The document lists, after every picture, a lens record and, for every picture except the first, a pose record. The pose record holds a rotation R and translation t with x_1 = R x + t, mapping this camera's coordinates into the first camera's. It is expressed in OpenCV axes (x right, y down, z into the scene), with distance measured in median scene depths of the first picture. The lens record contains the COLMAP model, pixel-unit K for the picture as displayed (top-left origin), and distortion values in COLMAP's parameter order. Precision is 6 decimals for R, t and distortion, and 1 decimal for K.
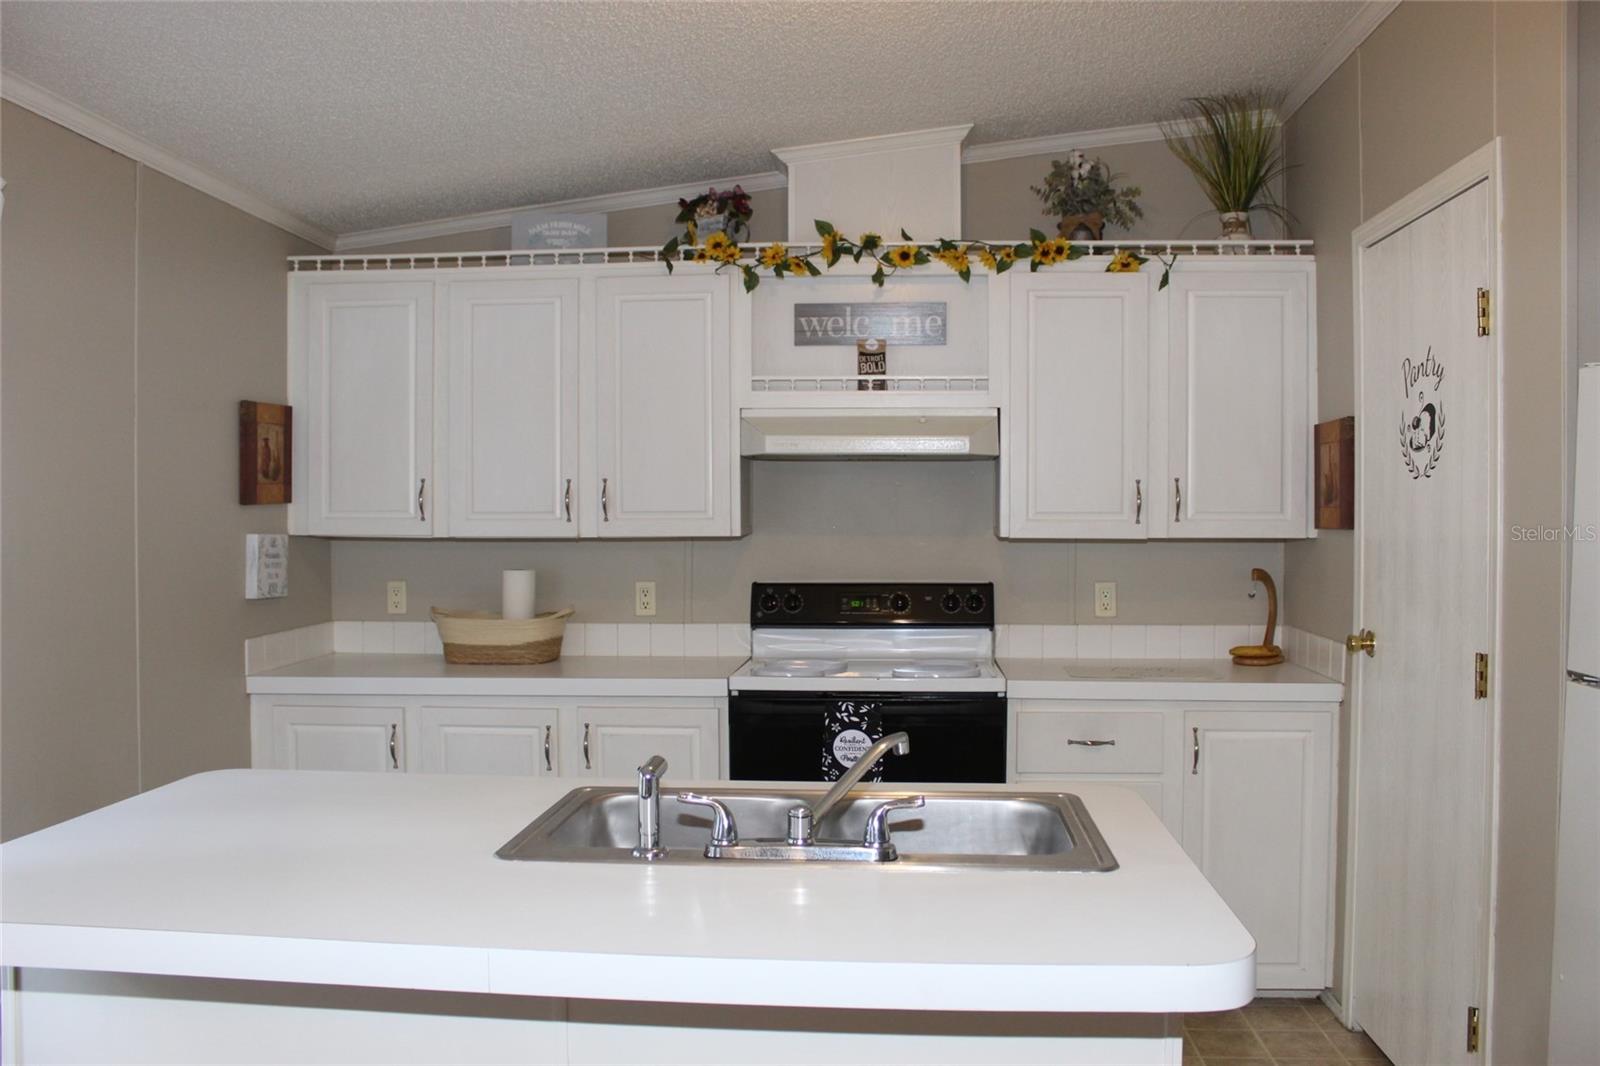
lens RADIAL K [[1334.3, 0, 800.0], [0, 1334.3, 533.0], [0, 0, 1]] dist [-0.158889, 0.145362]
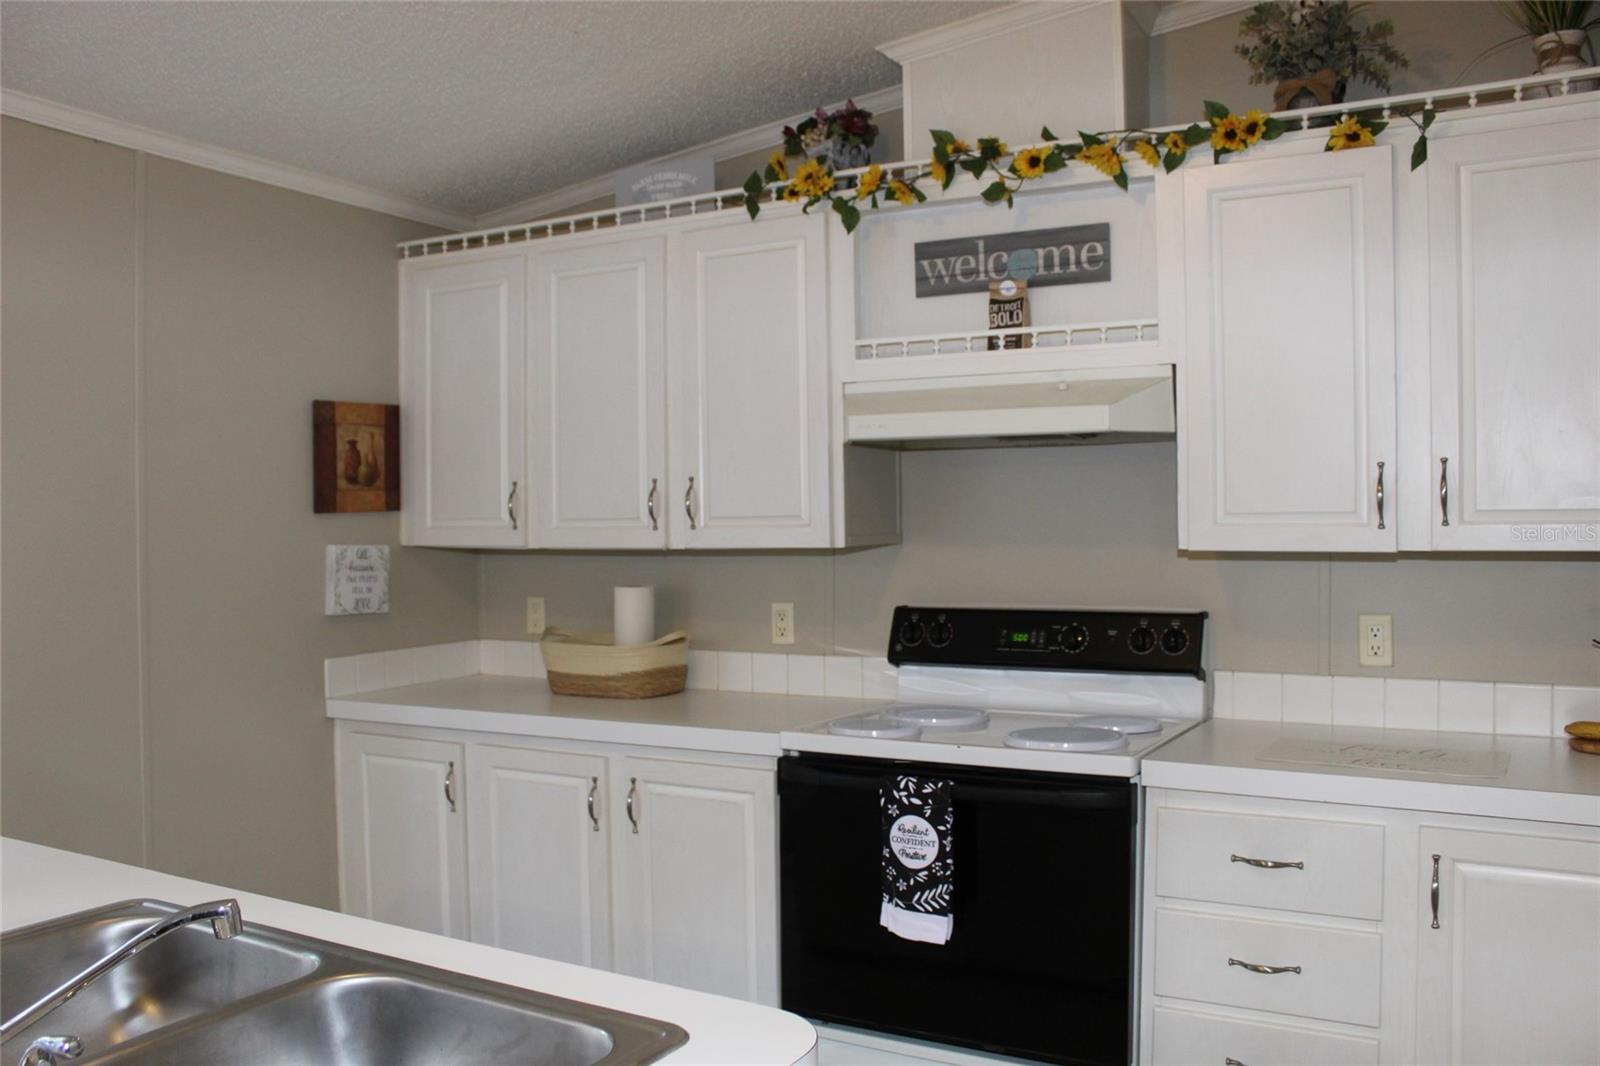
lens RADIAL K [[1334.3, 0, 800.0], [0, 1334.3, 533.0], [0, 0, 1]] dist [-0.158889, 0.145362]
pose [[0.906136, -0.003709, -0.422970, 0.262422], [0.002502, 0.999991, -0.003410, -0.003571], [0.422978, 0.002031, 0.906137, 0.288515]]
